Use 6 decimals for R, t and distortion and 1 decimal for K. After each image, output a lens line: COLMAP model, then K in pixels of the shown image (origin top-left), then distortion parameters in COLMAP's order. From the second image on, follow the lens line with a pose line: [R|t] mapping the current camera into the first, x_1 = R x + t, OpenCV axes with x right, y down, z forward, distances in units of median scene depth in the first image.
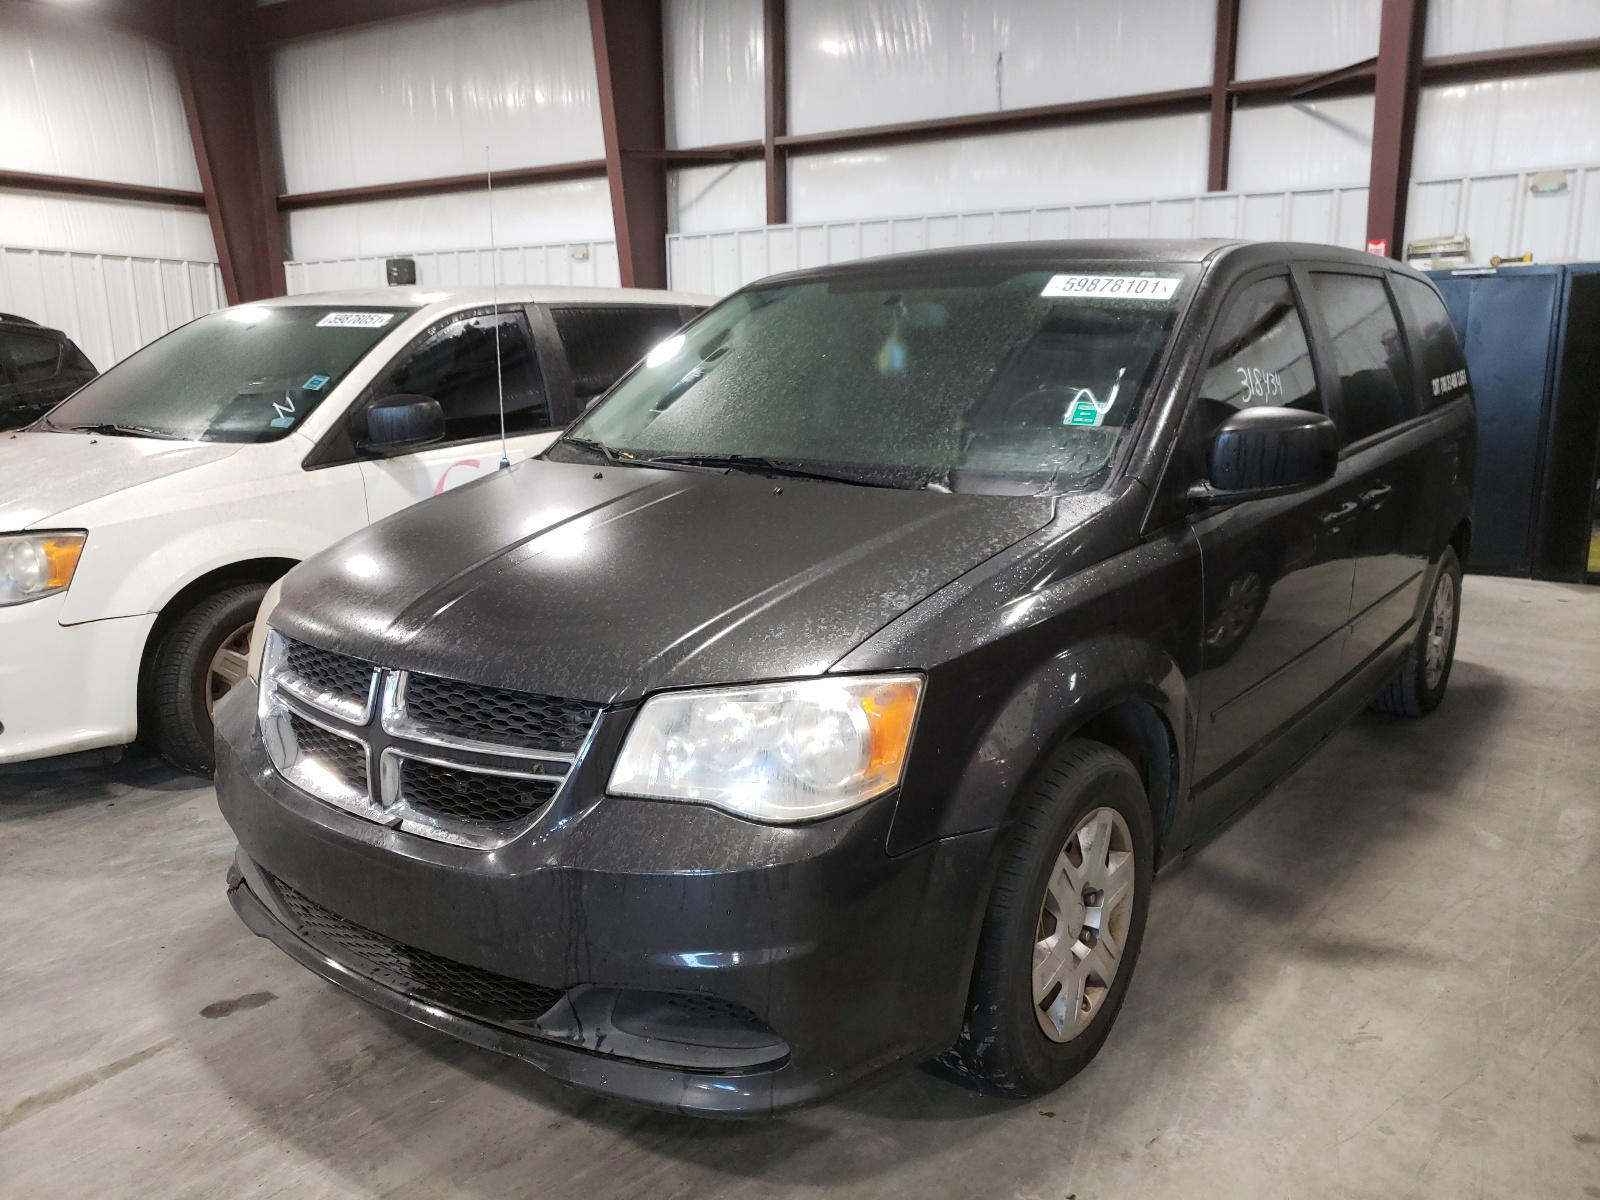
lens RADIAL K [[1224.2, 0, 800.0], [0, 1224.2, 600.0], [0, 0, 1]] dist [0.034005, -0.000738]
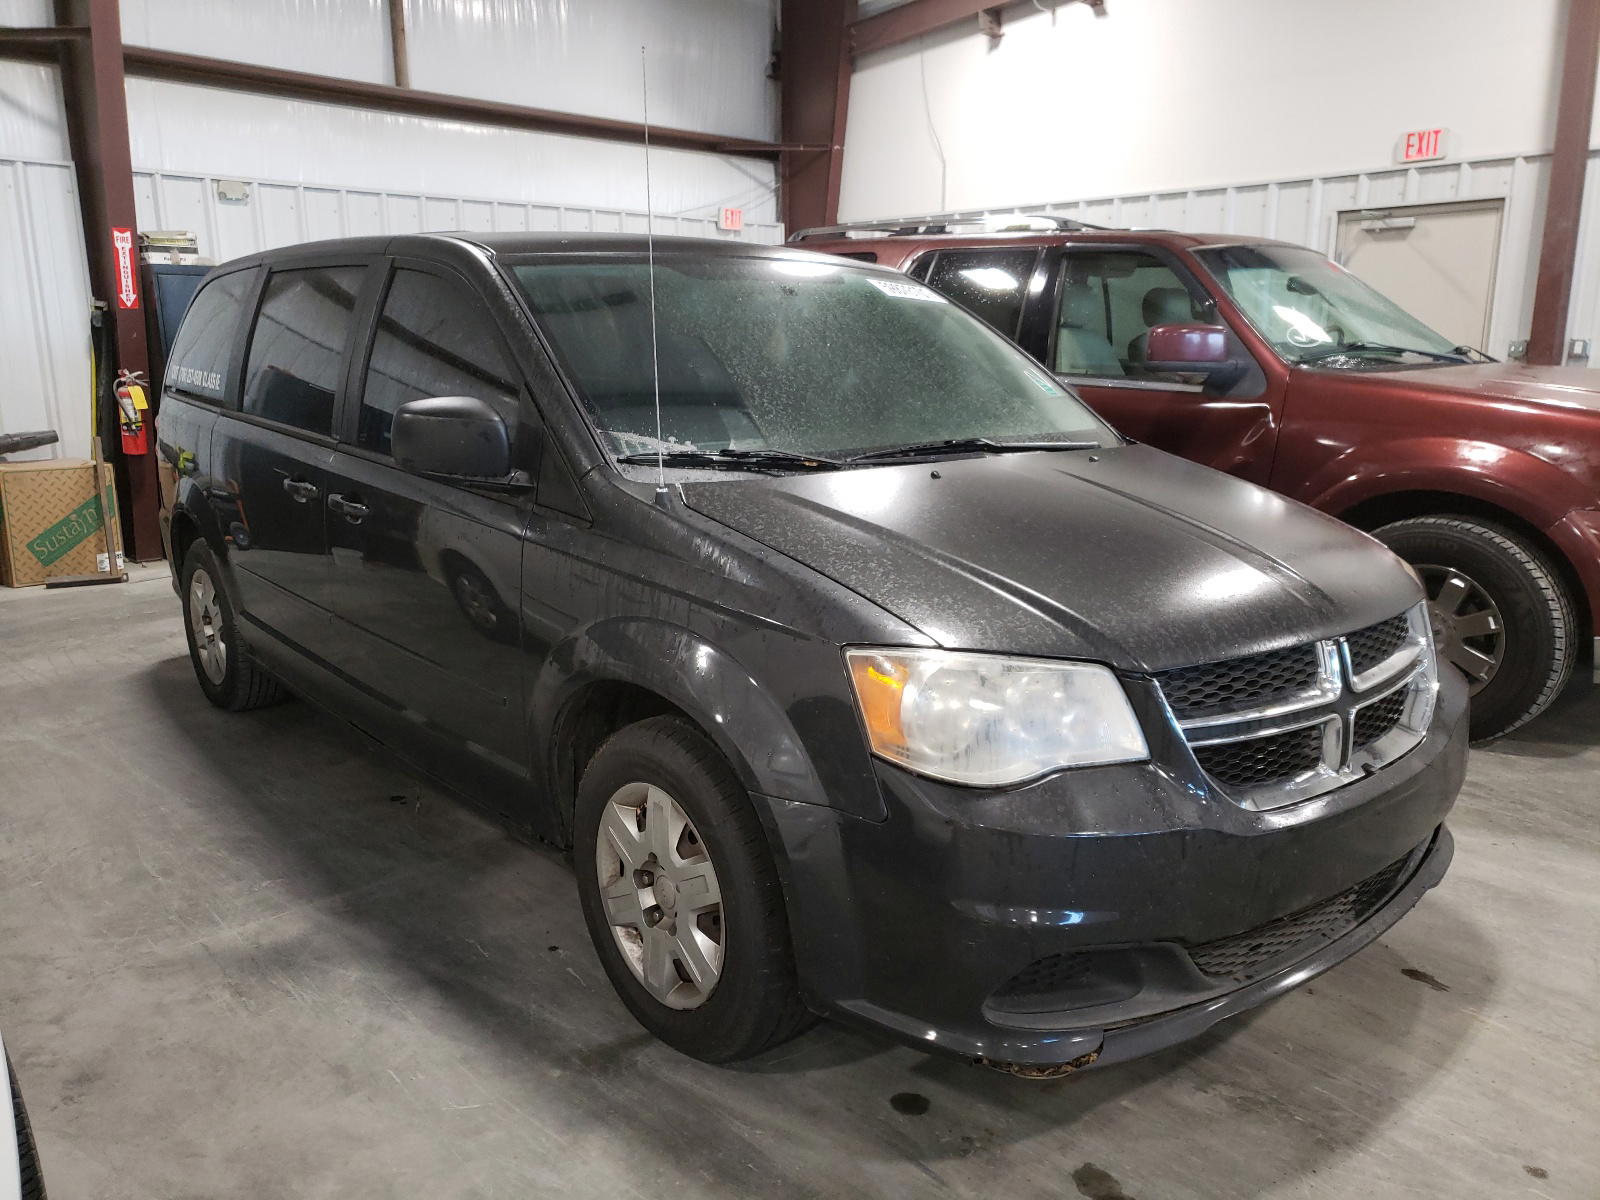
lens RADIAL K [[1224.2, 0, 800.0], [0, 1224.2, 600.0], [0, 0, 1]] dist [0.034005, -0.000738]
pose [[0.227028, -0.194295, 0.954310, -0.381105], [0.193069, 0.969427, 0.151443, -0.059320], [-0.954559, 0.149866, 0.257600, 0.307309]]
